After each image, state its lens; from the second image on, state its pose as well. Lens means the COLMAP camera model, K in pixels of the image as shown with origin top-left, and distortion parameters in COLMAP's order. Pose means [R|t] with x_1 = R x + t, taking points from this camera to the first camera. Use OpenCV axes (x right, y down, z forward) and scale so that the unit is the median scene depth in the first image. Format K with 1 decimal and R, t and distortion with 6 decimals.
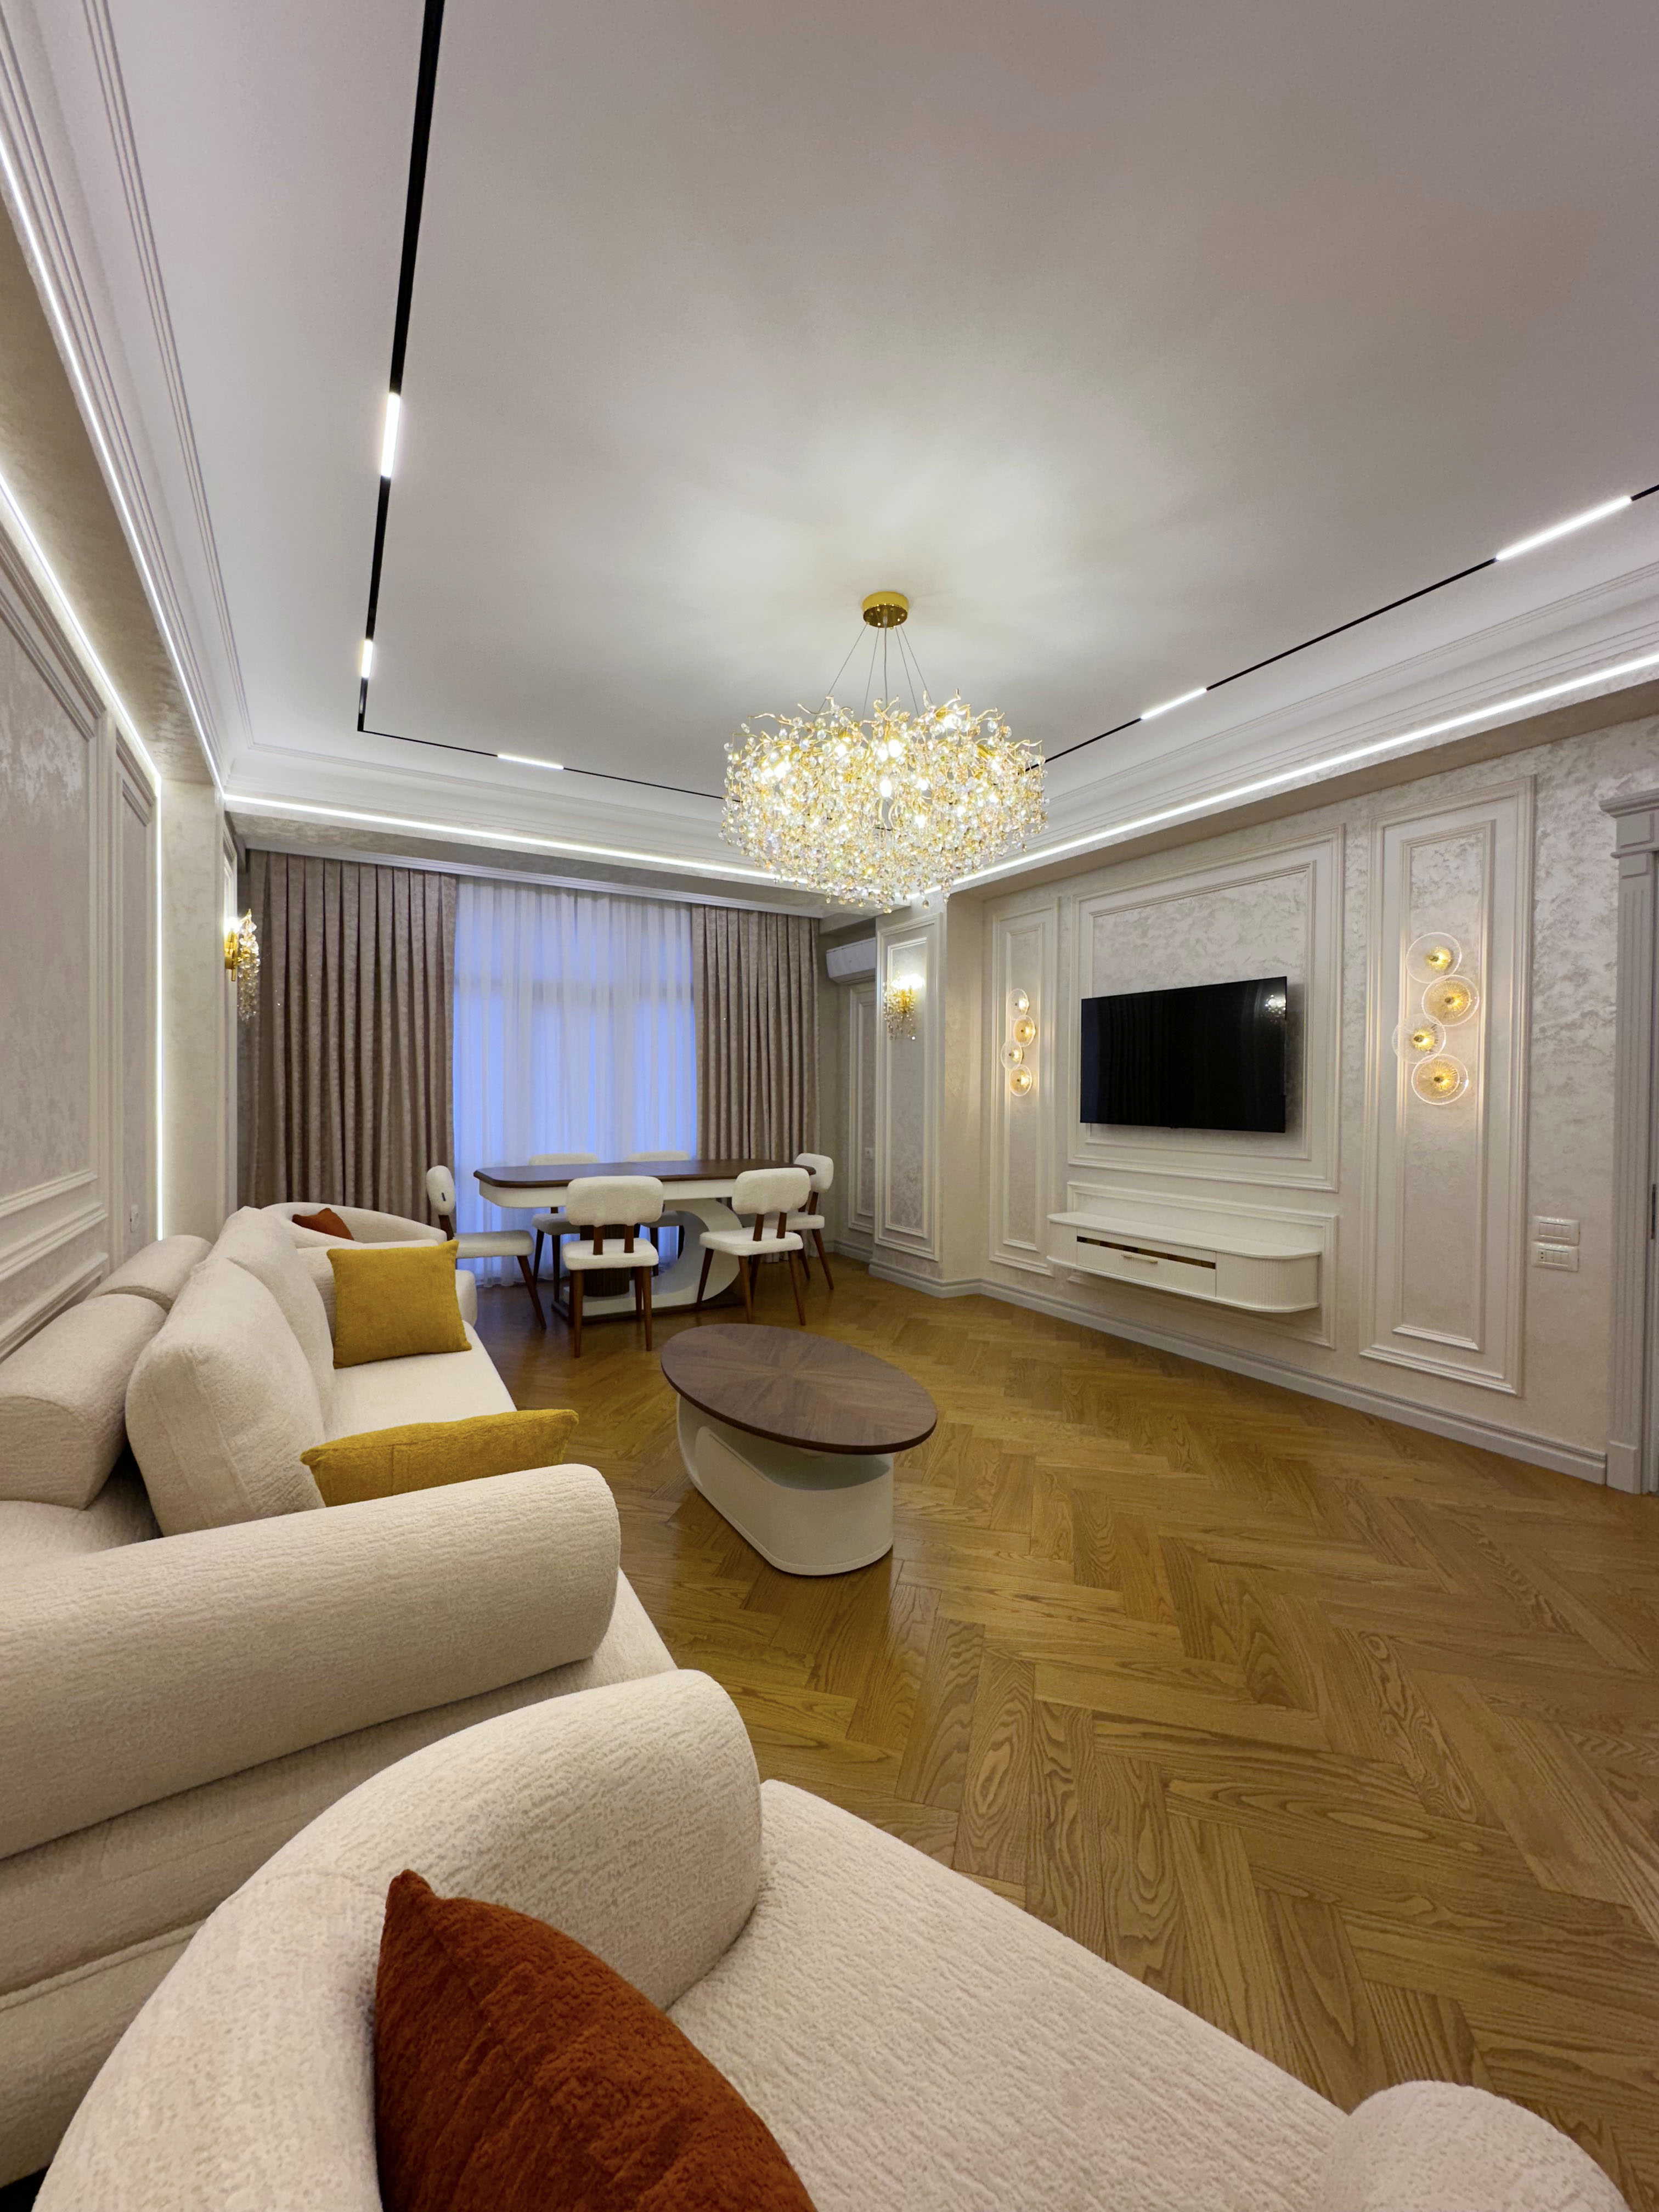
lens RADIAL K [[877.3, 0, 828.4], [0, 877.3, 1105.1], [0, 0, 1]] dist [-0.002530, 0.000194]
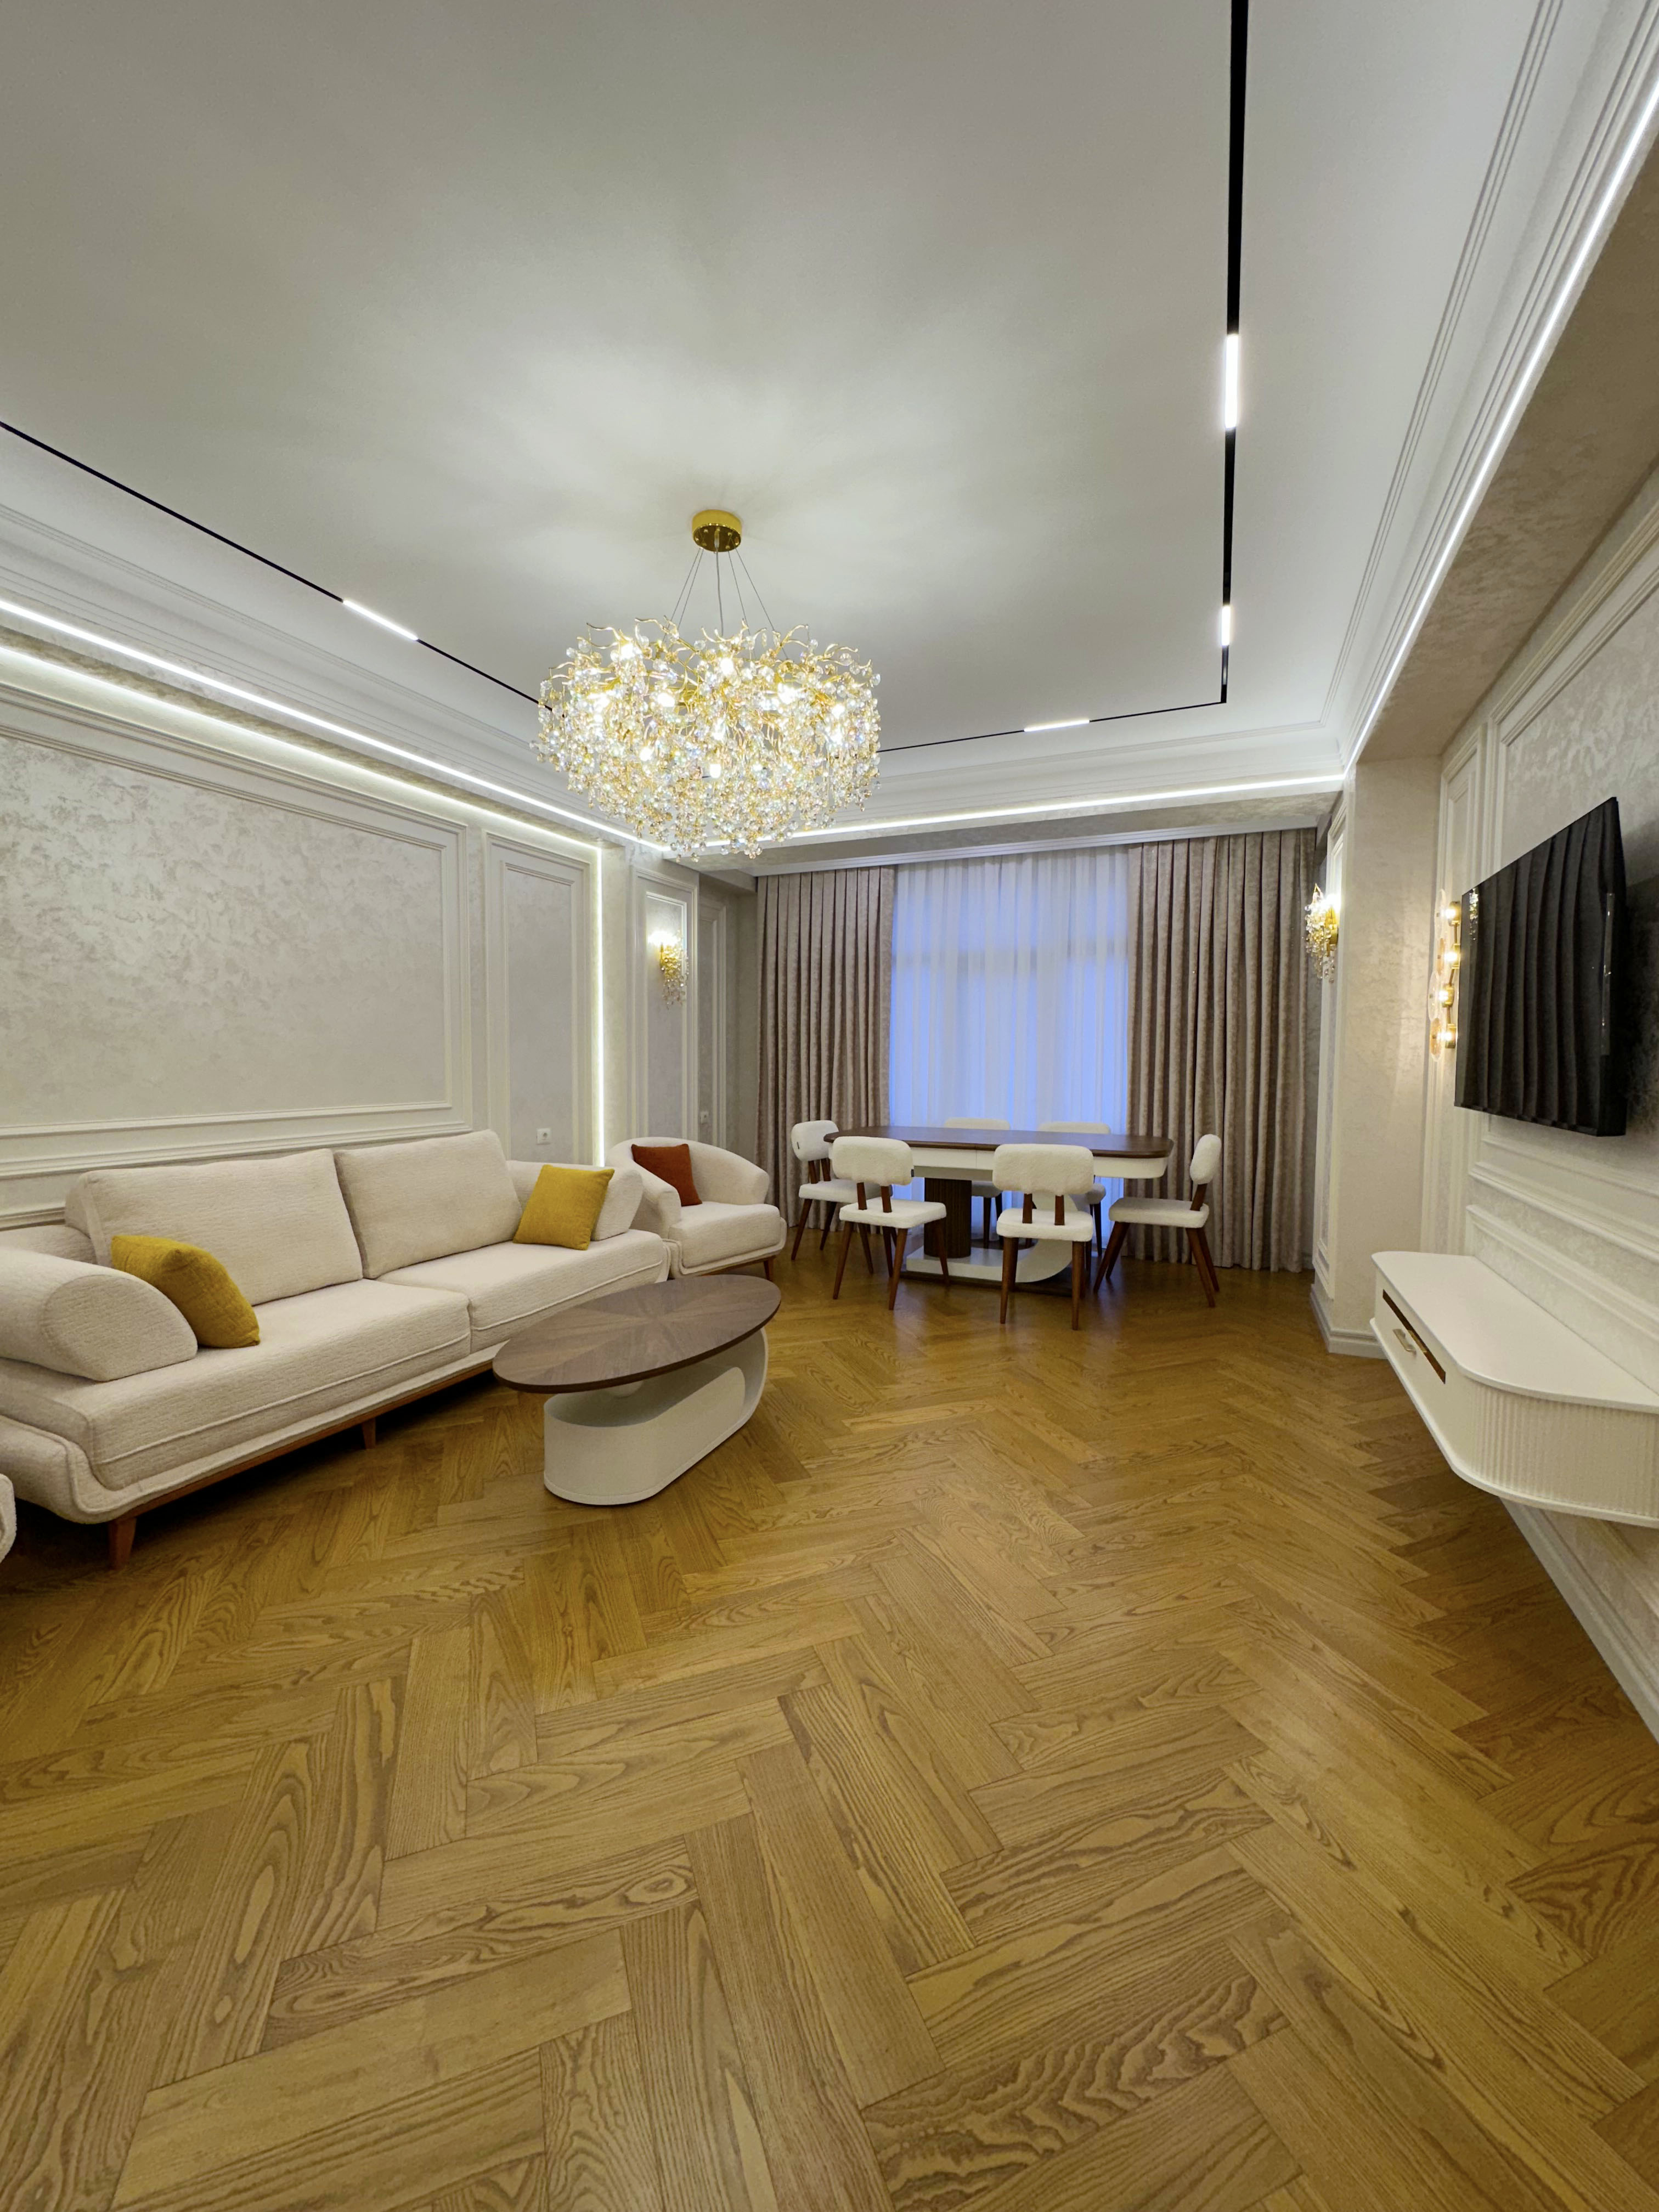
lens RADIAL K [[877.3, 0, 828.4], [0, 877.3, 1105.1], [0, 0, 1]] dist [-0.002530, 0.000194]
pose [[0.587566, 0.039818, -0.808196, 0.474484], [-0.012963, 0.999124, 0.039800, 0.001209], [0.809073, -0.012908, 0.587567, 0.284494]]
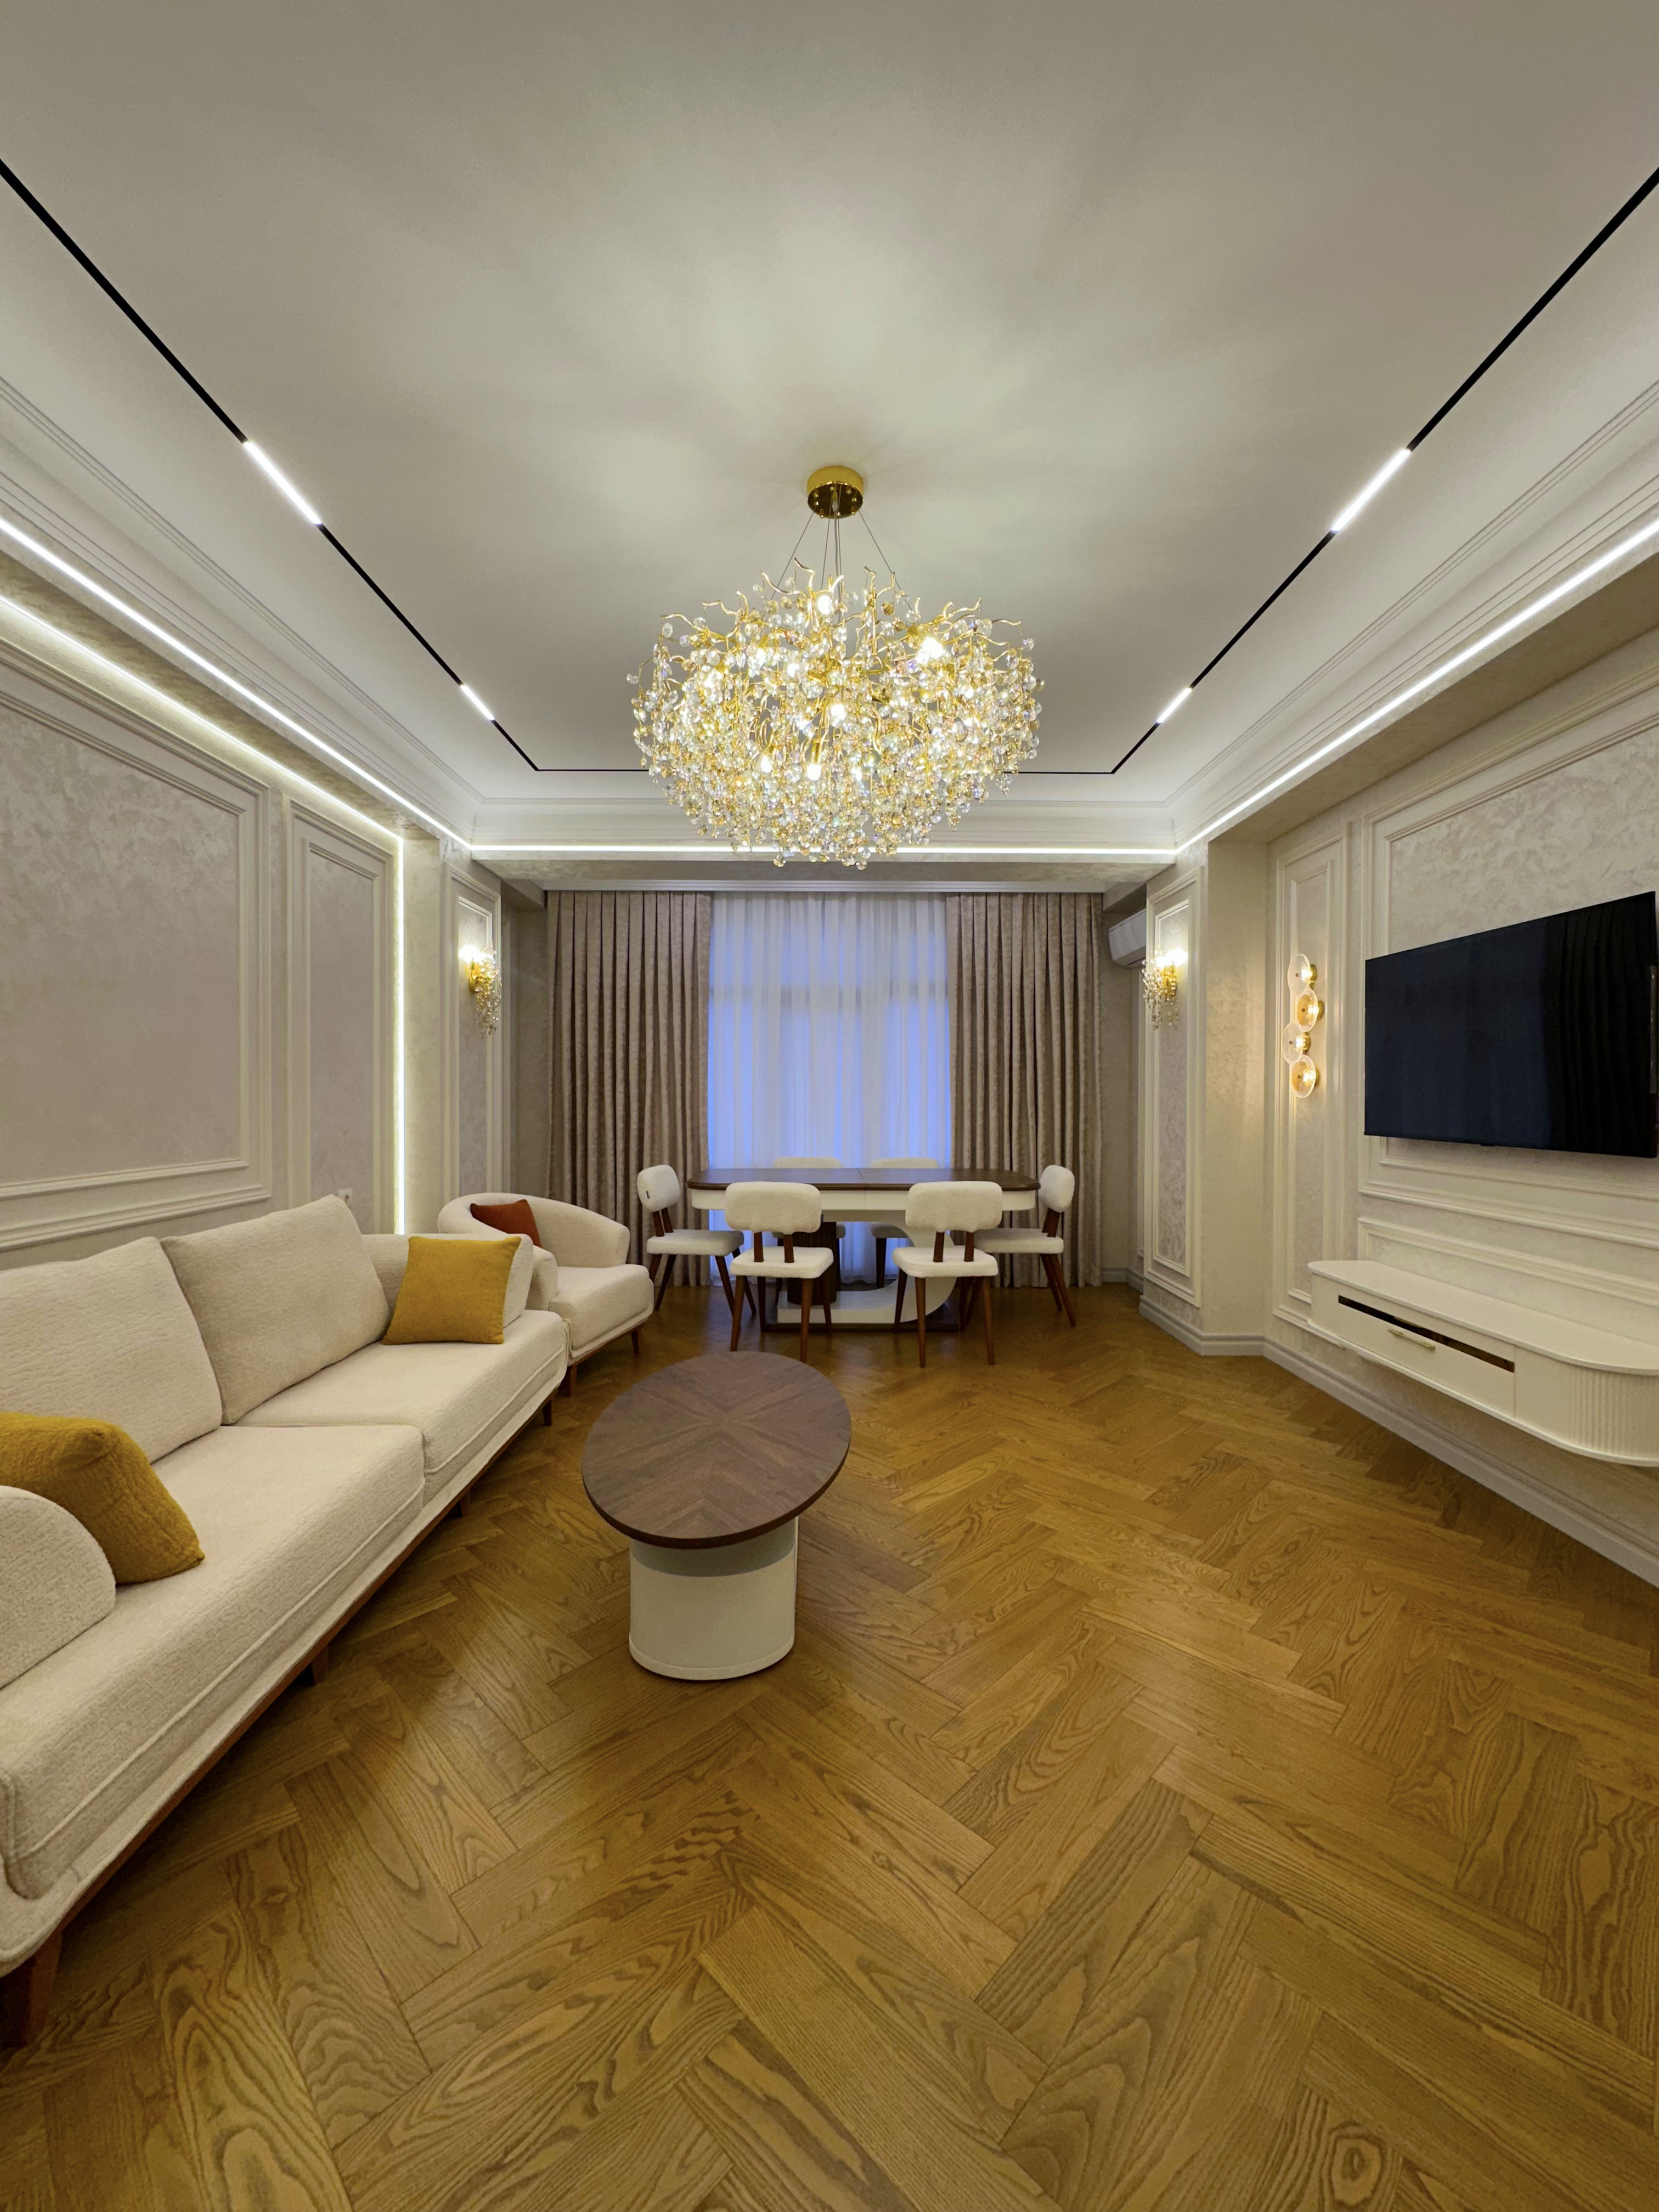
lens RADIAL K [[877.3, 0, 828.4], [0, 877.3, 1105.1], [0, 0, 1]] dist [-0.002530, 0.000194]
pose [[0.868889, 0.000270, -0.495006, 0.239691], [-0.003022, 0.999984, -0.004760, 0.000531], [0.494997, 0.005632, 0.868876, 0.157566]]
